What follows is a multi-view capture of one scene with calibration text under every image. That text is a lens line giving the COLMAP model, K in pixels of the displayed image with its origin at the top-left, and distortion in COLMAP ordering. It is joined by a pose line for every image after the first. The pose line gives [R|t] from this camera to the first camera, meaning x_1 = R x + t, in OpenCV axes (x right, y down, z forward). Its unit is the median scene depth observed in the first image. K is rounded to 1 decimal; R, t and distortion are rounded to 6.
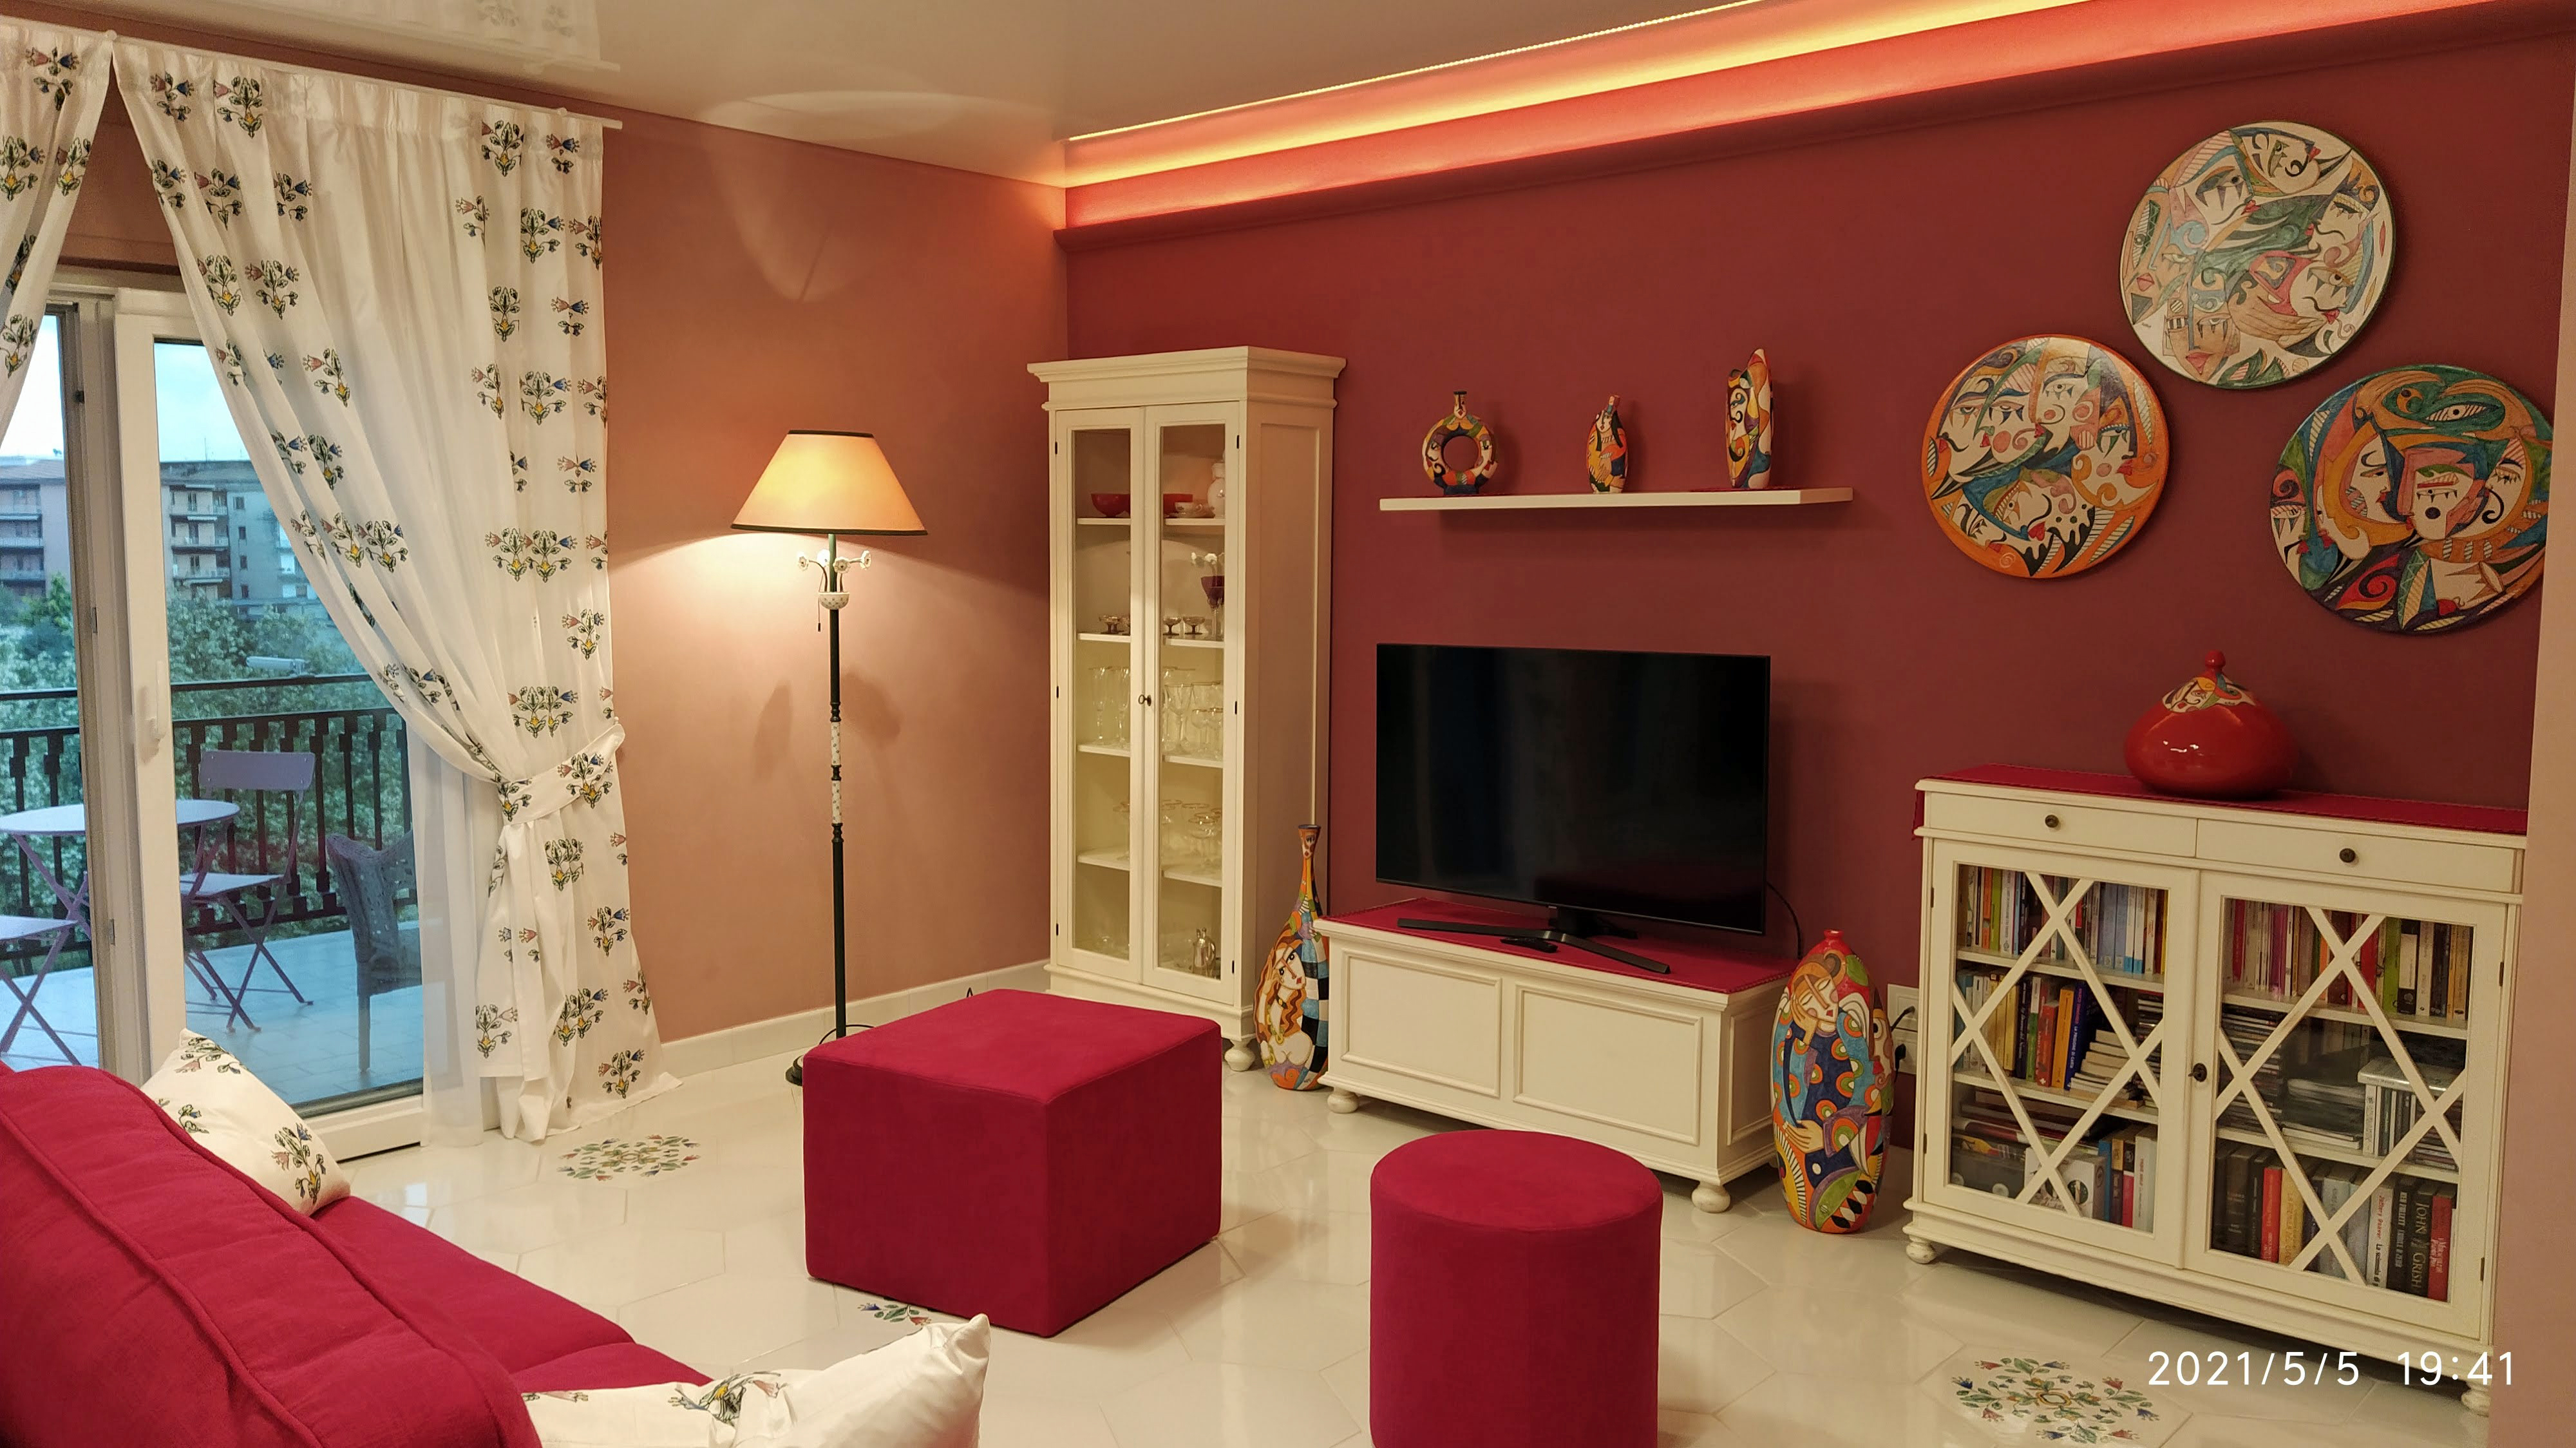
lens RADIAL K [[1876.3, 0, 1288.2], [0, 1876.3, 711.2], [0, 0, 1]] dist [0.102494, -0.142968]
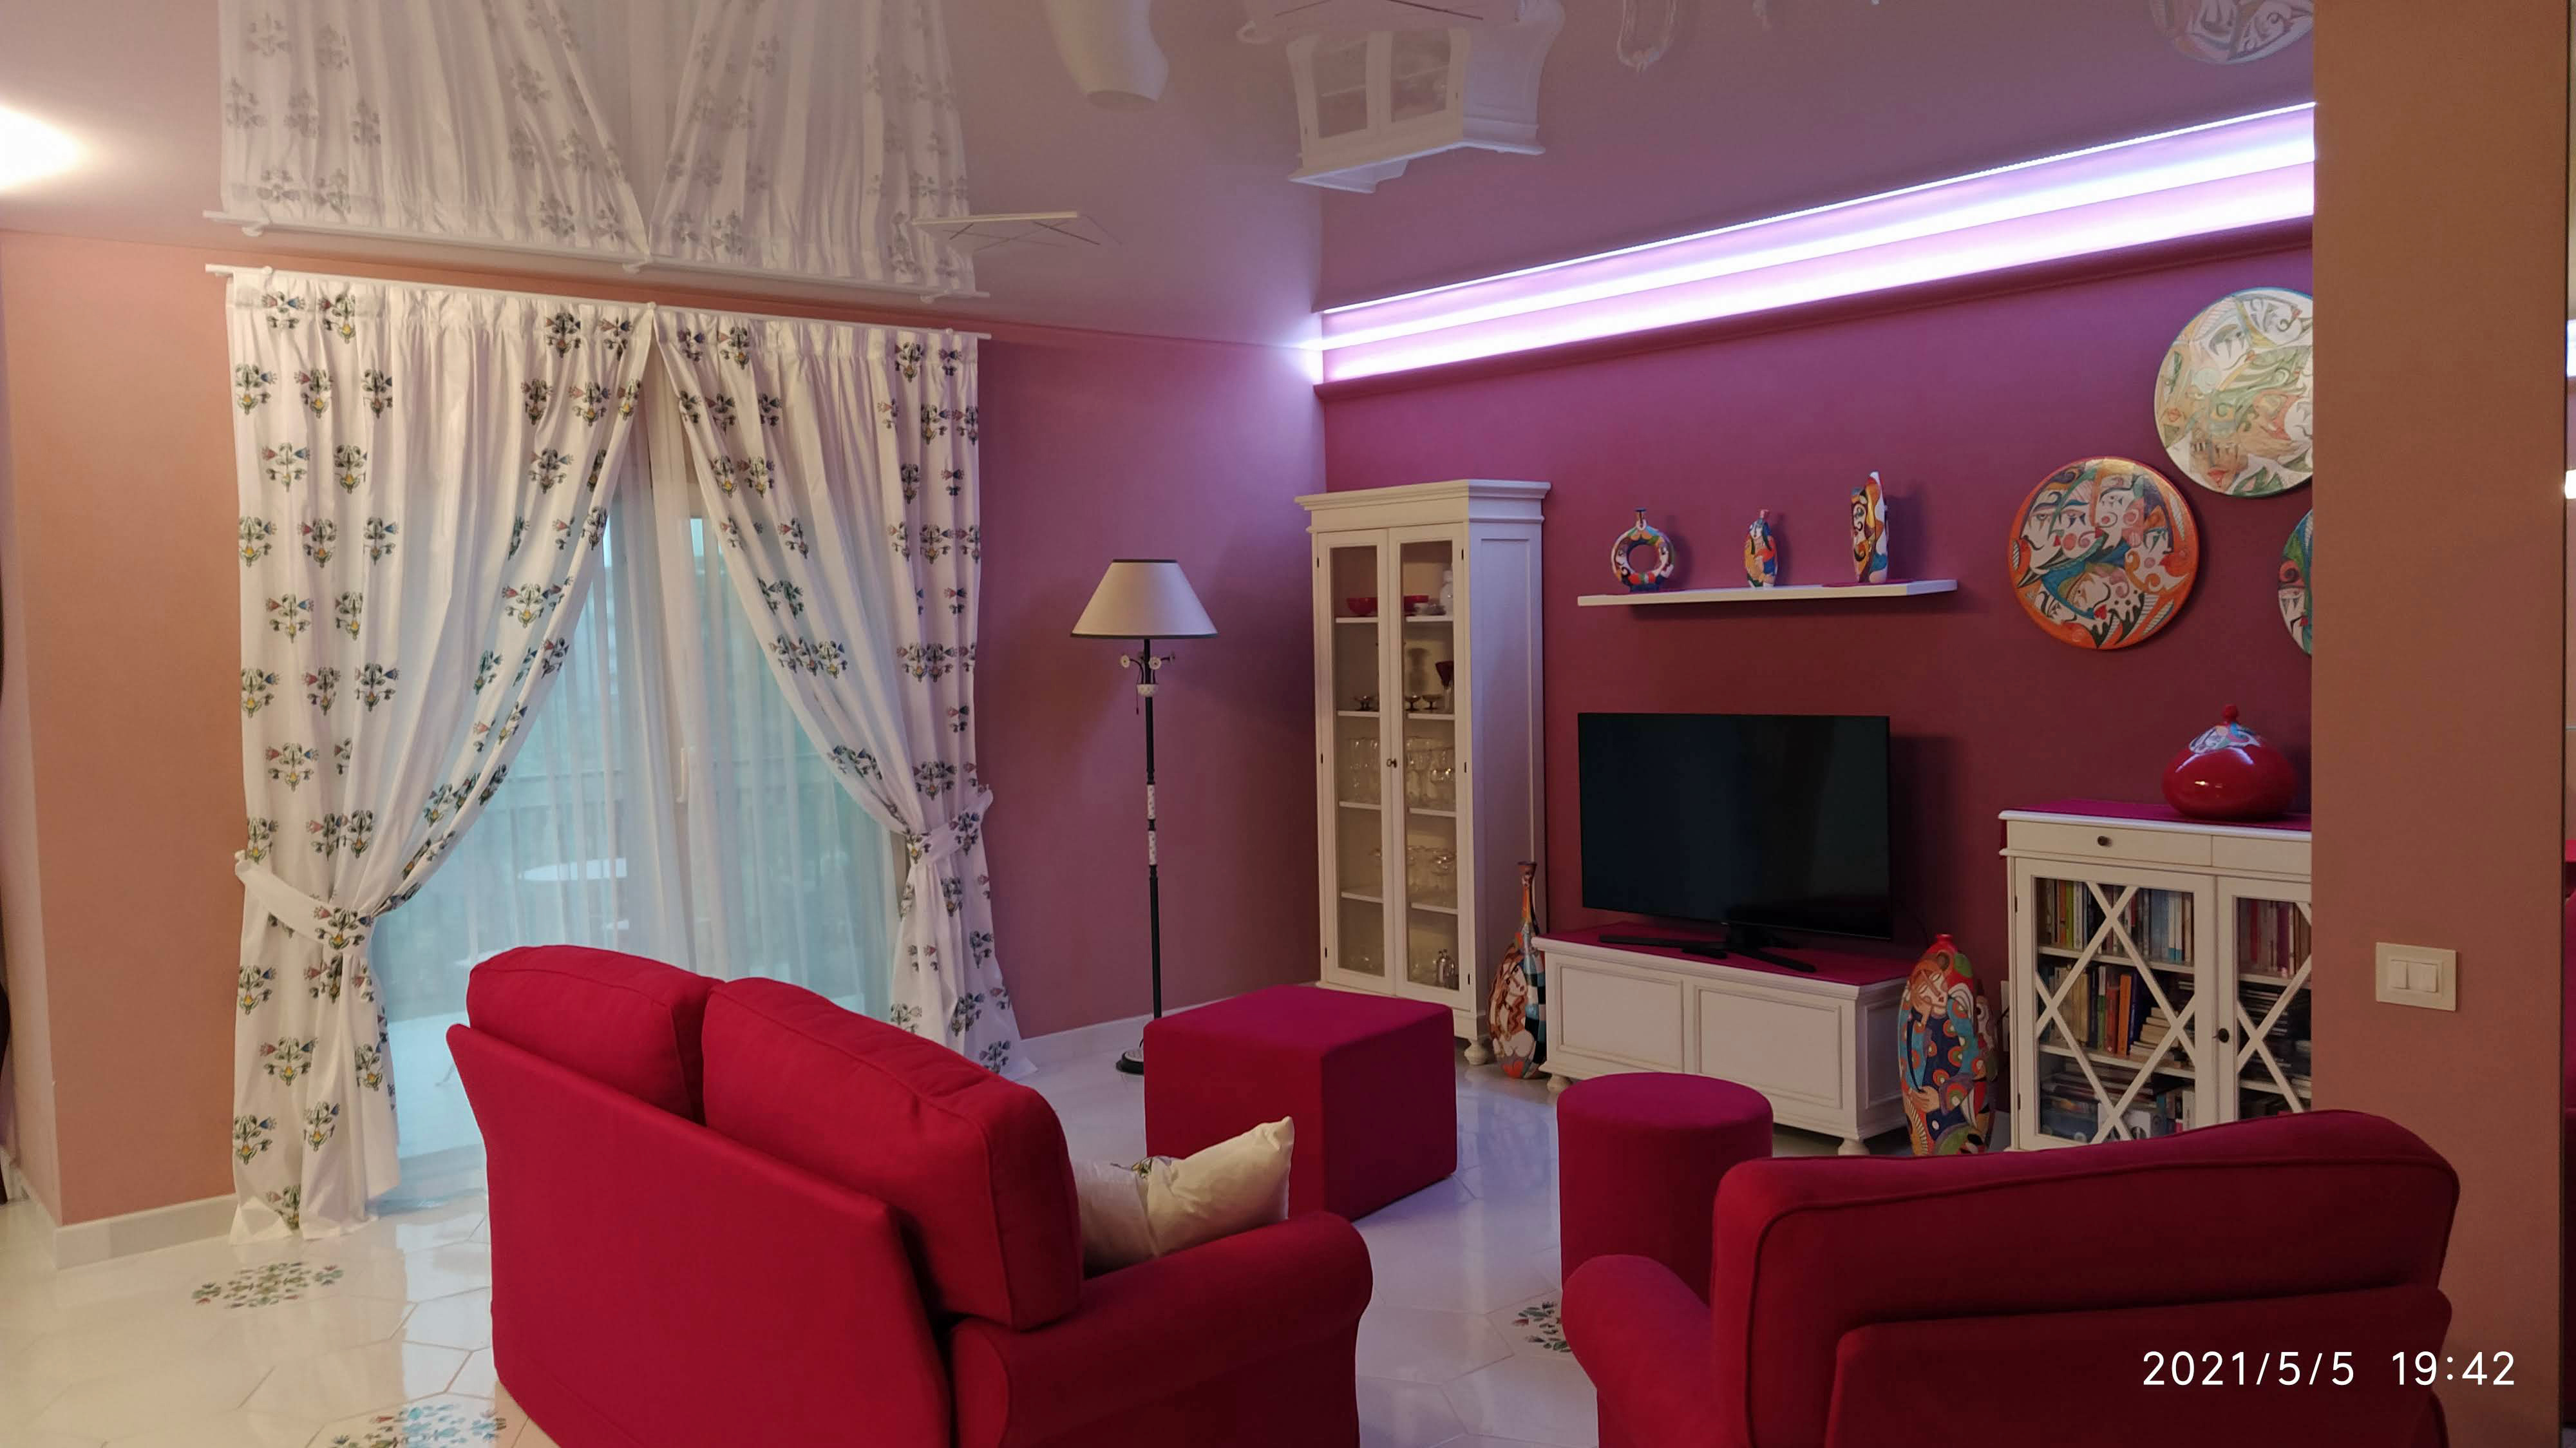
lens RADIAL K [[1885.1, 0, 1305.4], [0, 1885.1, 713.9], [0, 0, 1]] dist [0.108016, -0.144884]
pose [[0.991718, -0.023558, -0.126253, 0.030456], [0.018831, 0.999081, -0.038501, 0.010310], [0.127044, 0.035805, 0.991251, -0.297336]]
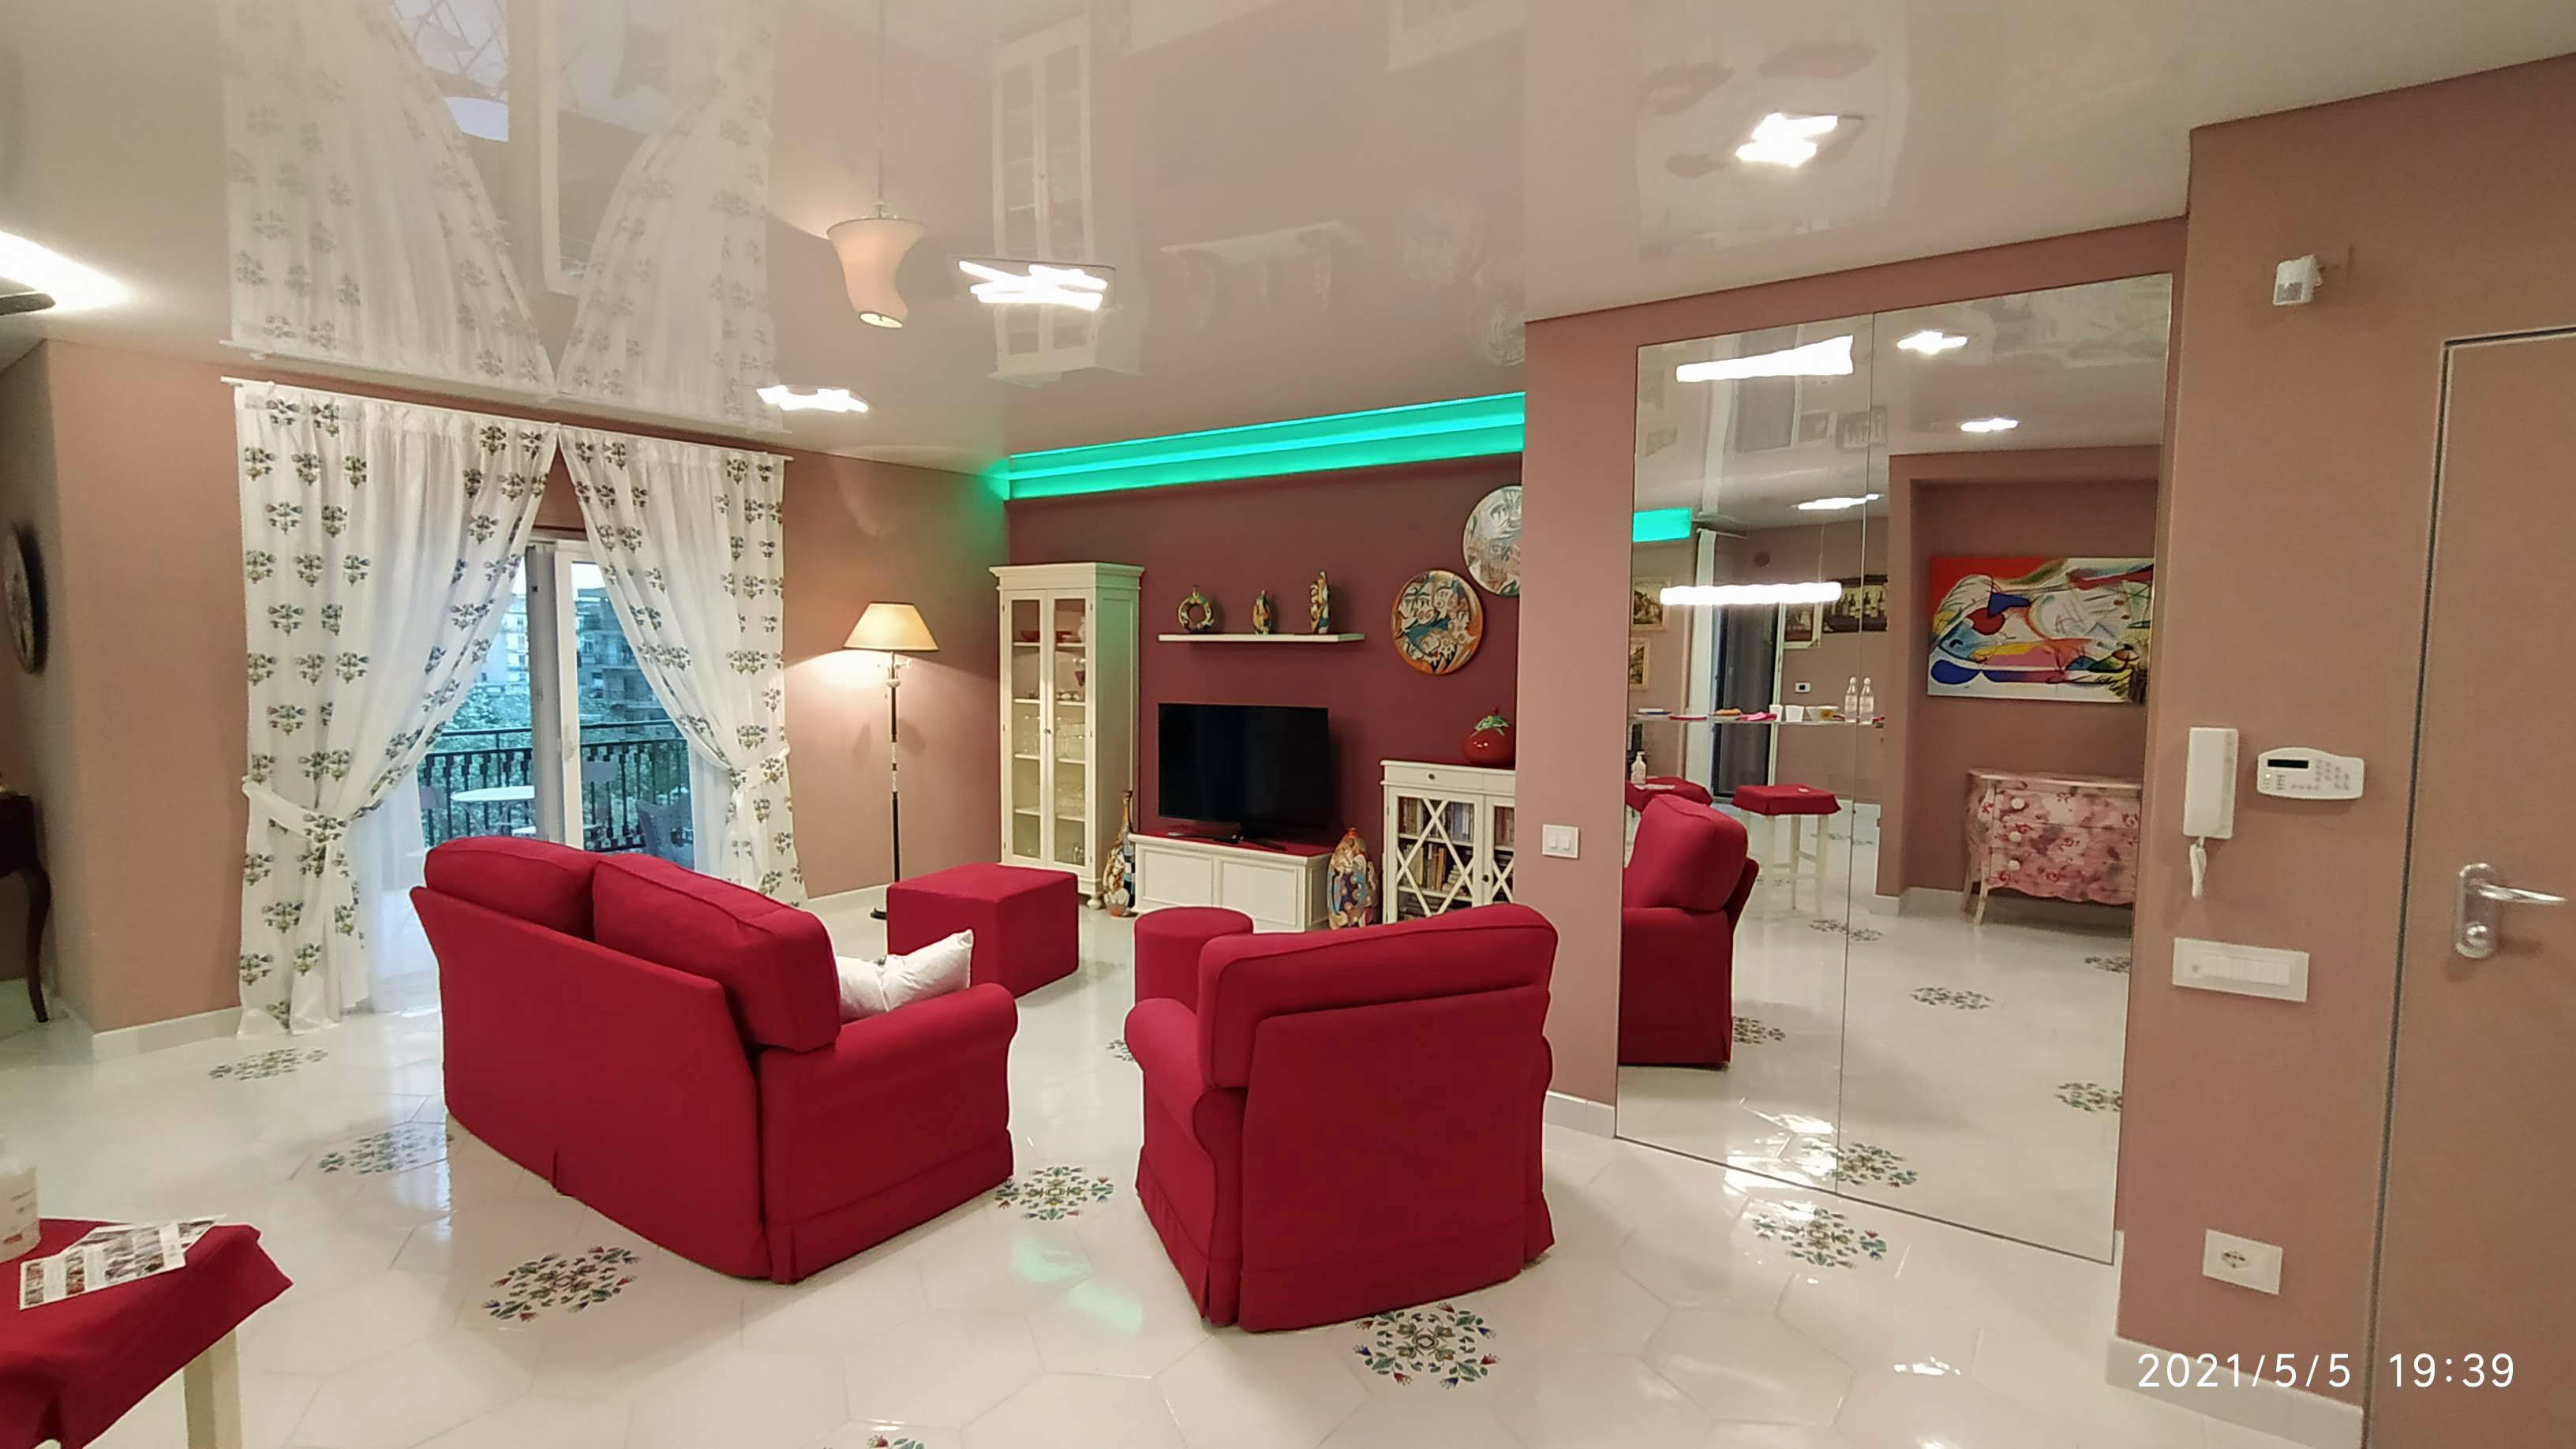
lens RADIAL K [[1160.9, 0, 1295.9], [0, 1160.9, 727.1], [0, 0, 1]] dist [-0.002025, -0.000201]
pose [[0.992744, -0.005144, 0.120134, 0.051278], [0.007312, 0.999818, -0.017614, 0.017415], [-0.120021, 0.018365, 0.992601, -0.366027]]
